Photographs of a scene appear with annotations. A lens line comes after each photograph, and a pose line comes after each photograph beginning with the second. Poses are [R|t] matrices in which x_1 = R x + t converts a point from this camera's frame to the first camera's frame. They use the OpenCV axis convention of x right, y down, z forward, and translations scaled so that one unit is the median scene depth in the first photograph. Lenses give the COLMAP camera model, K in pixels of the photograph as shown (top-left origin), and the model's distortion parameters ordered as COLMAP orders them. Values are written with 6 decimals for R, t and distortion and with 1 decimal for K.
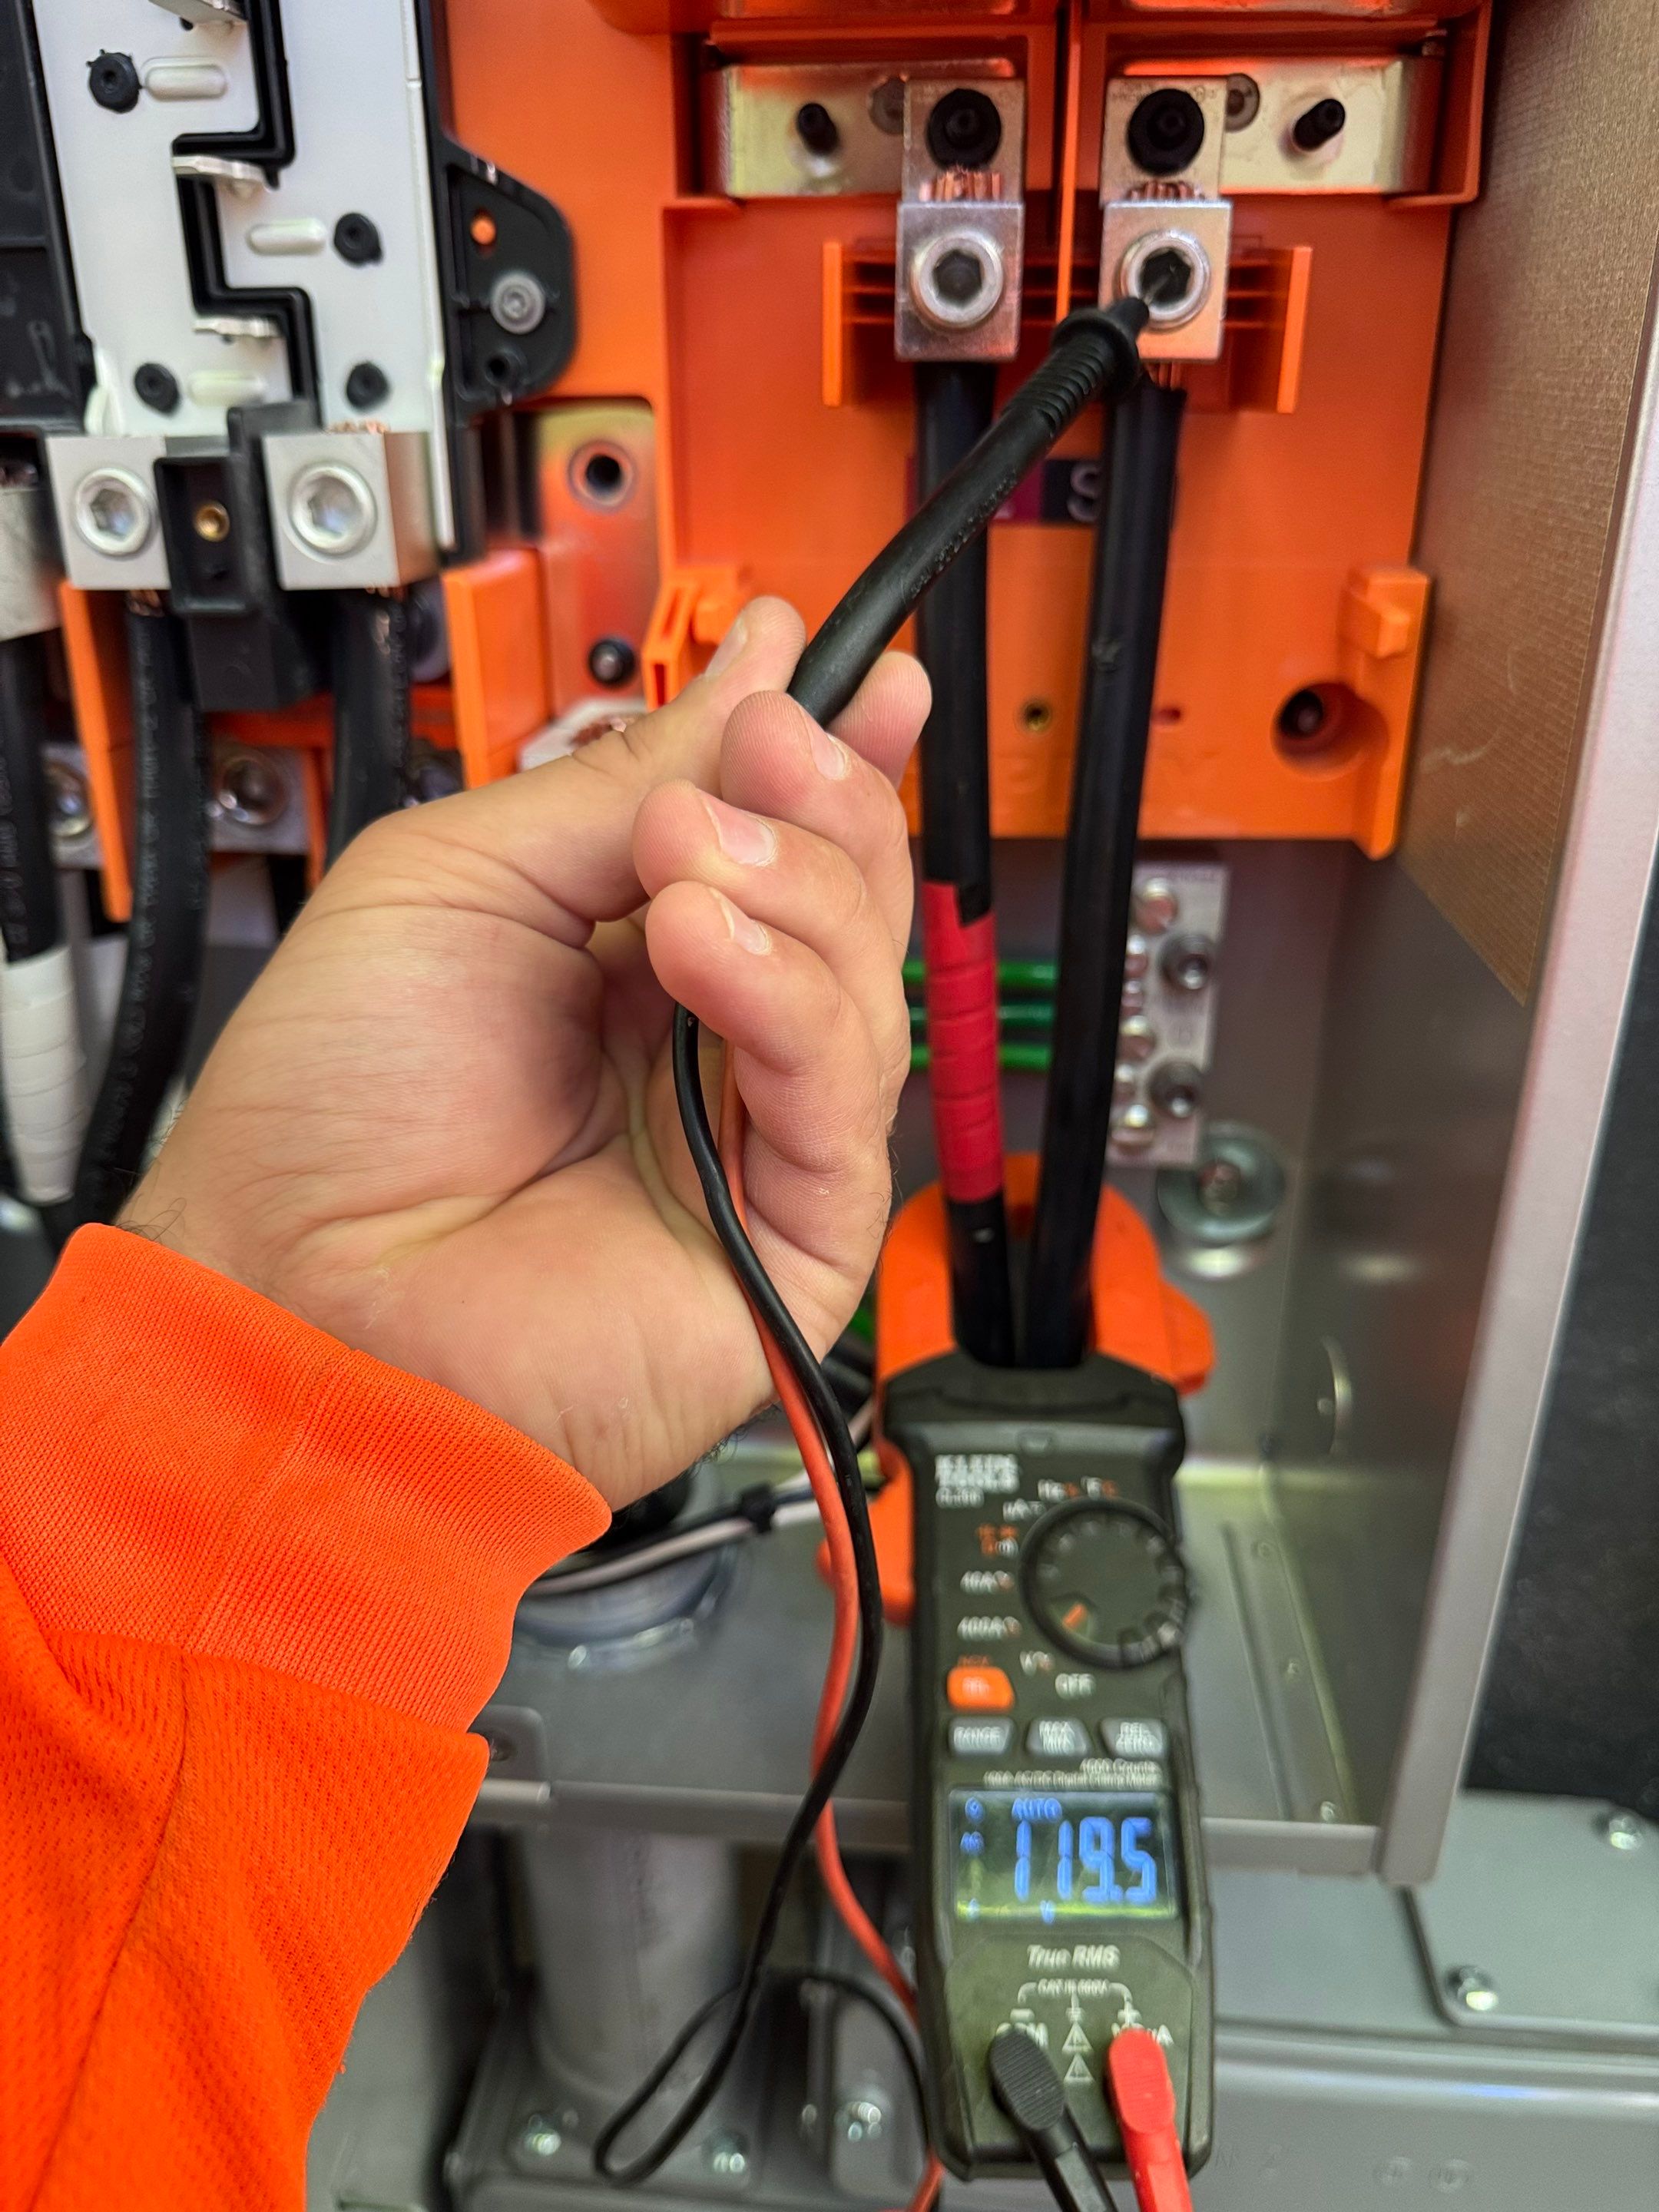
lens RADIAL K [[1622.6, 0, 829.5], [0, 1622.6, 1106.0], [0, 0, 1]] dist [-0.048541, 0.022408]
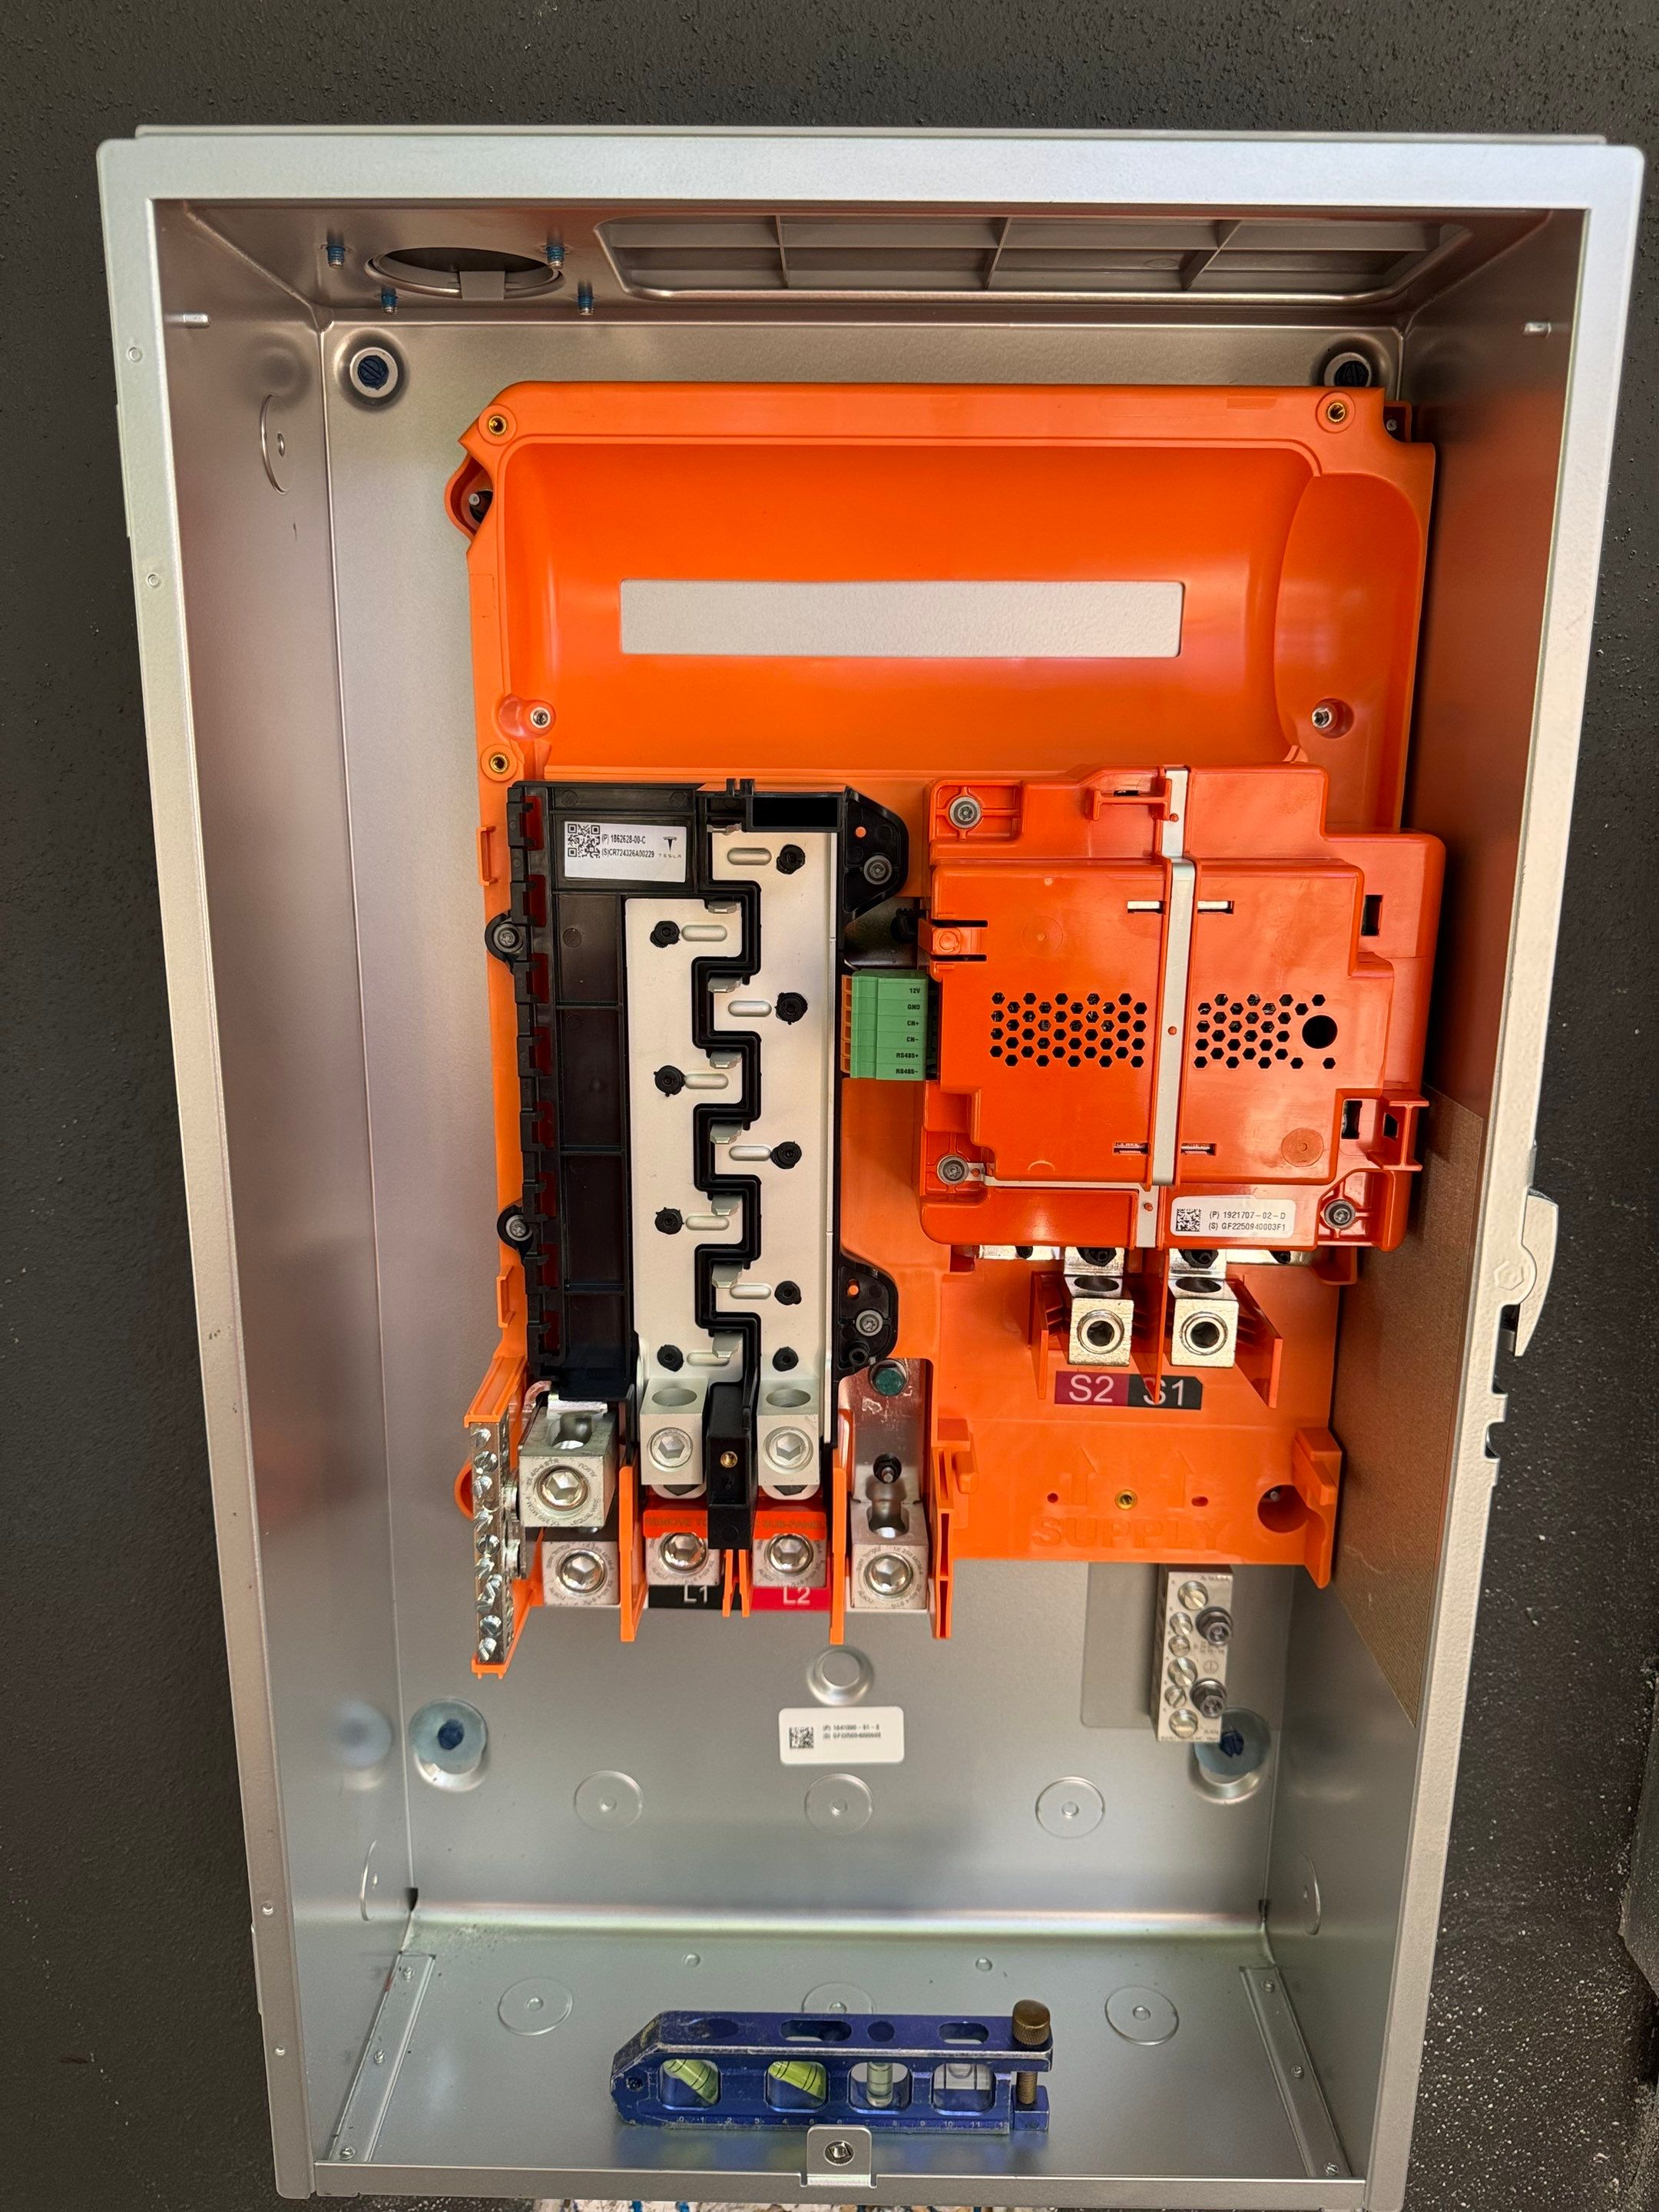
lens RADIAL K [[1543.4, 0, 804.6], [0, 1543.4, 1110.2], [0, 0, 1]] dist [0.112855, -0.185587]
pose [[0.997729, -0.004272, 0.067218, -0.389001], [0.016210, 0.983883, -0.178077, -0.413640], [-0.065374, 0.178762, 0.981718, -0.861148]]
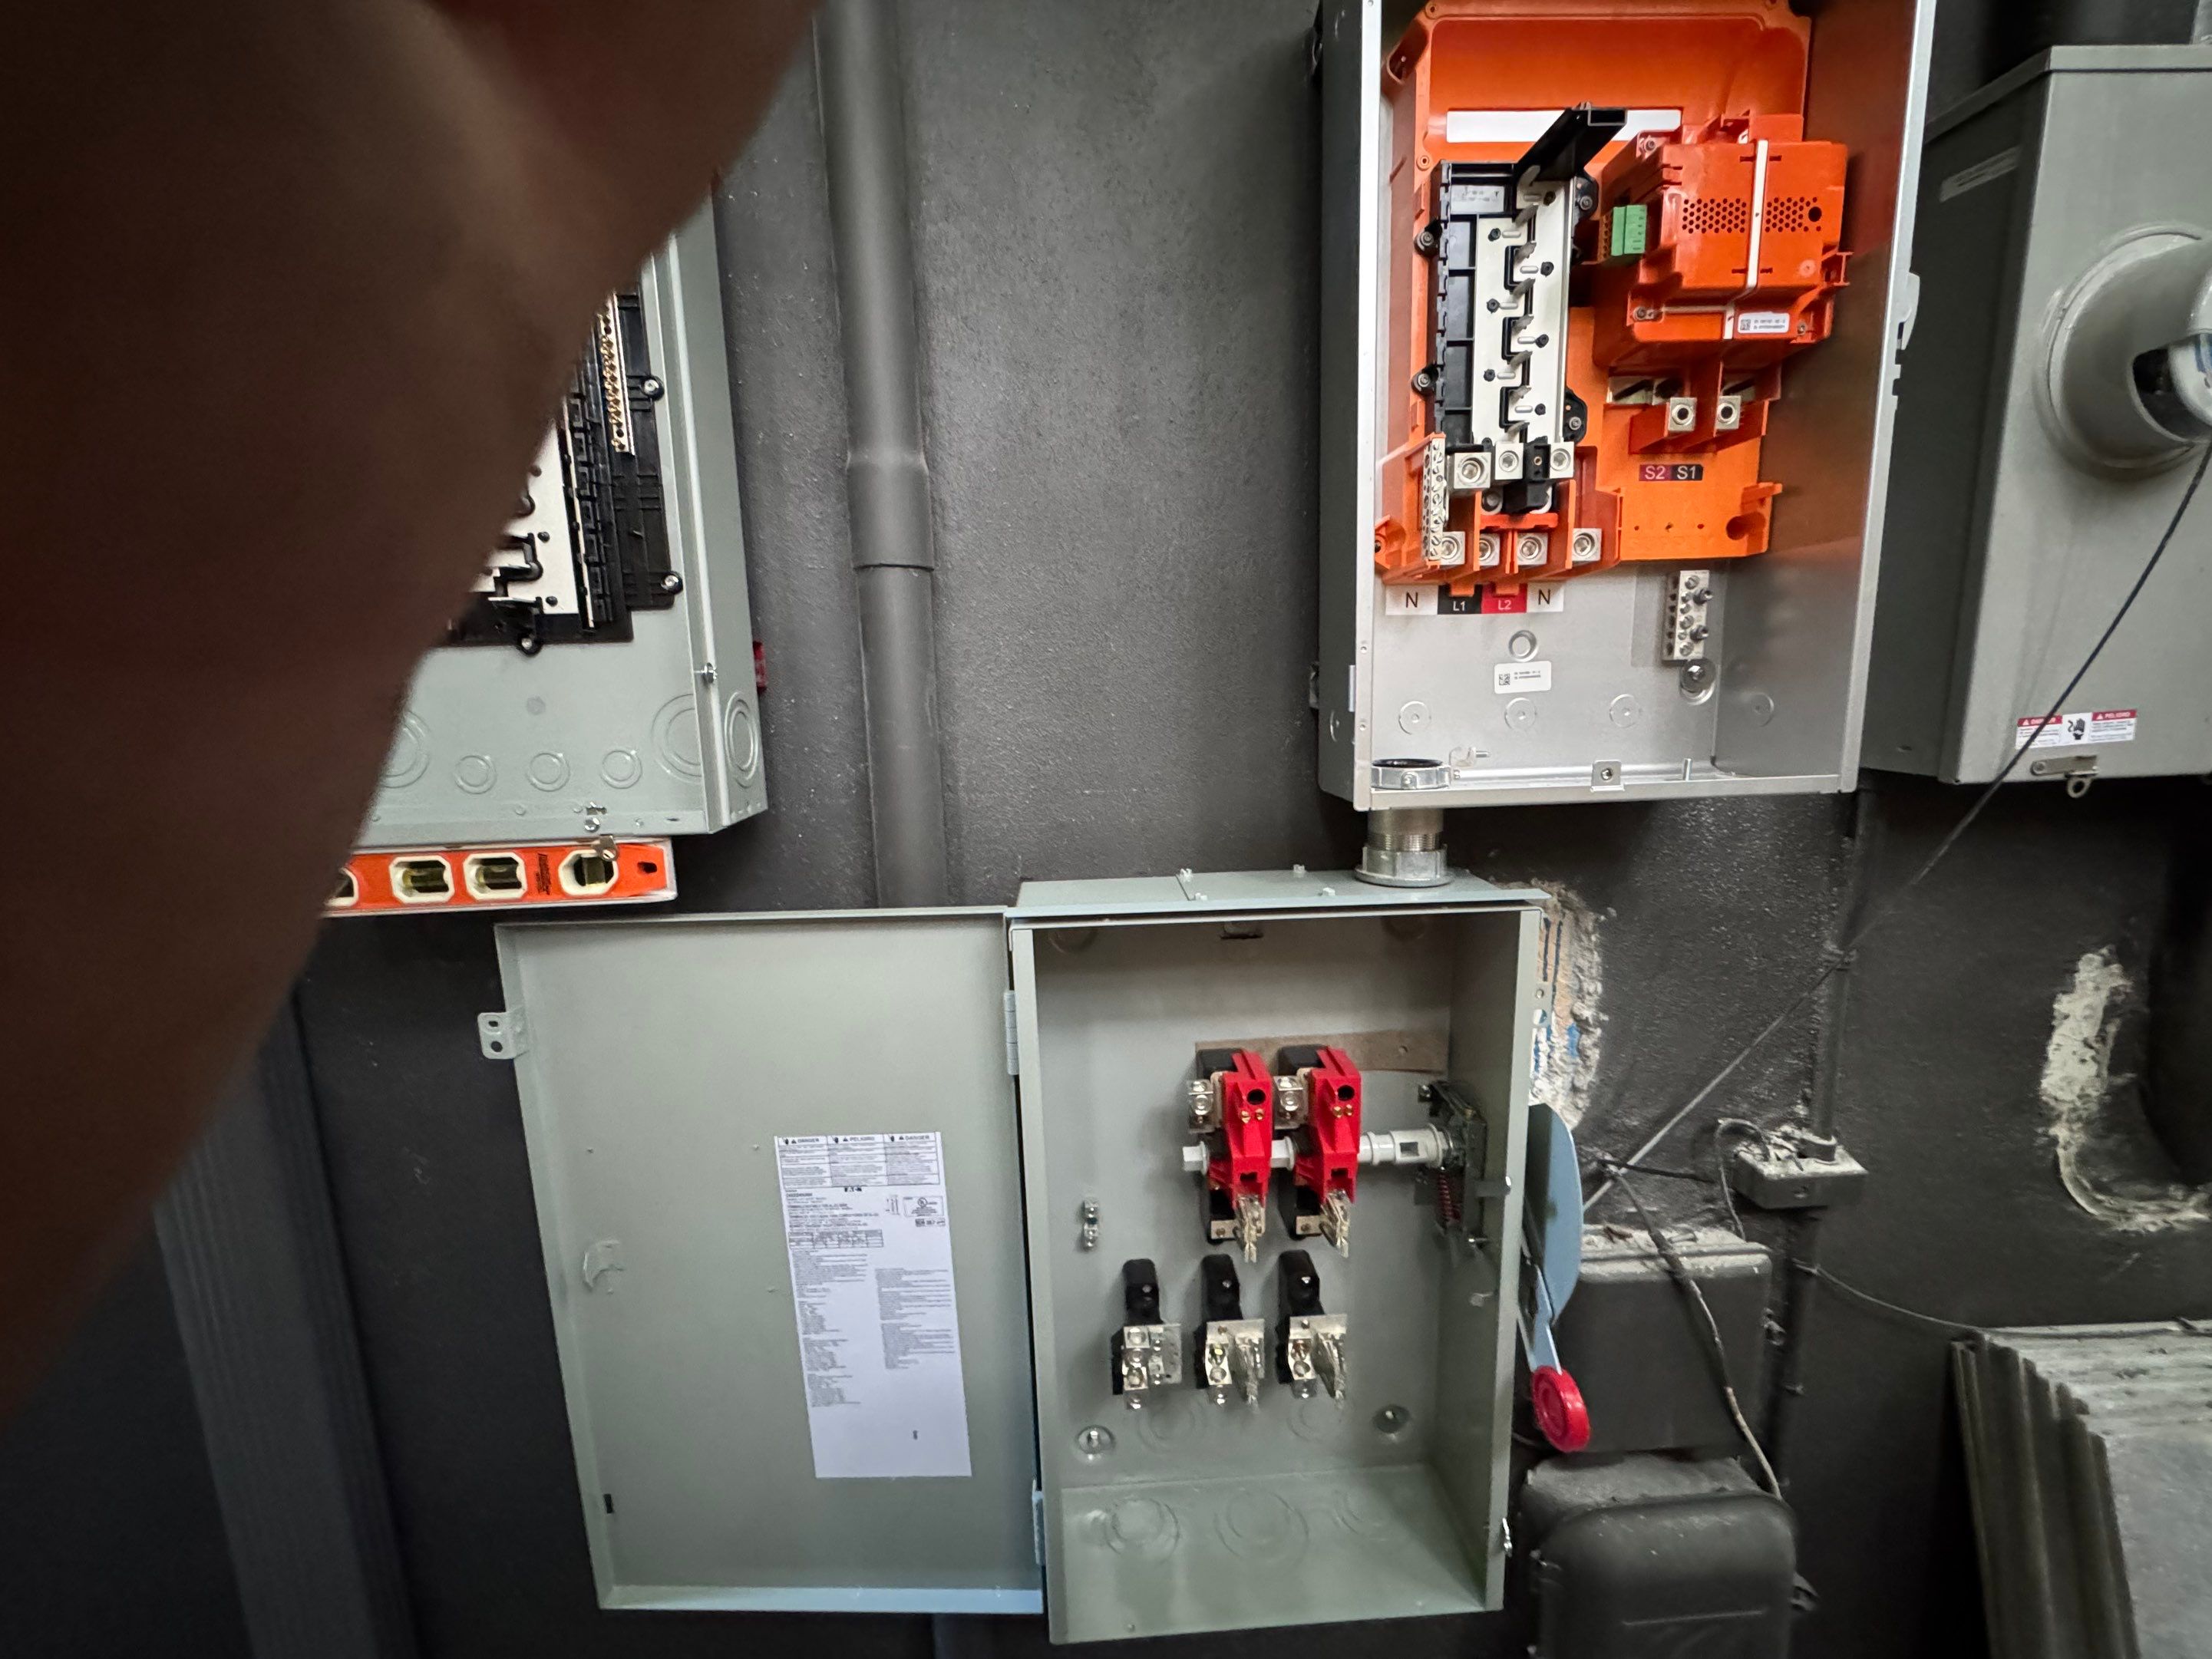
lens RADIAL K [[863.1, 0, 1090.2], [0, 863.1, 835.8], [0, 0, 1]] dist [-0.002981, 0.000583]
pose [[0.991916, -0.048039, 0.117451, -1.784750], [0.076598, 0.964596, -0.252362, 1.040643], [-0.101169, 0.259318, 0.960478, -0.800216]]
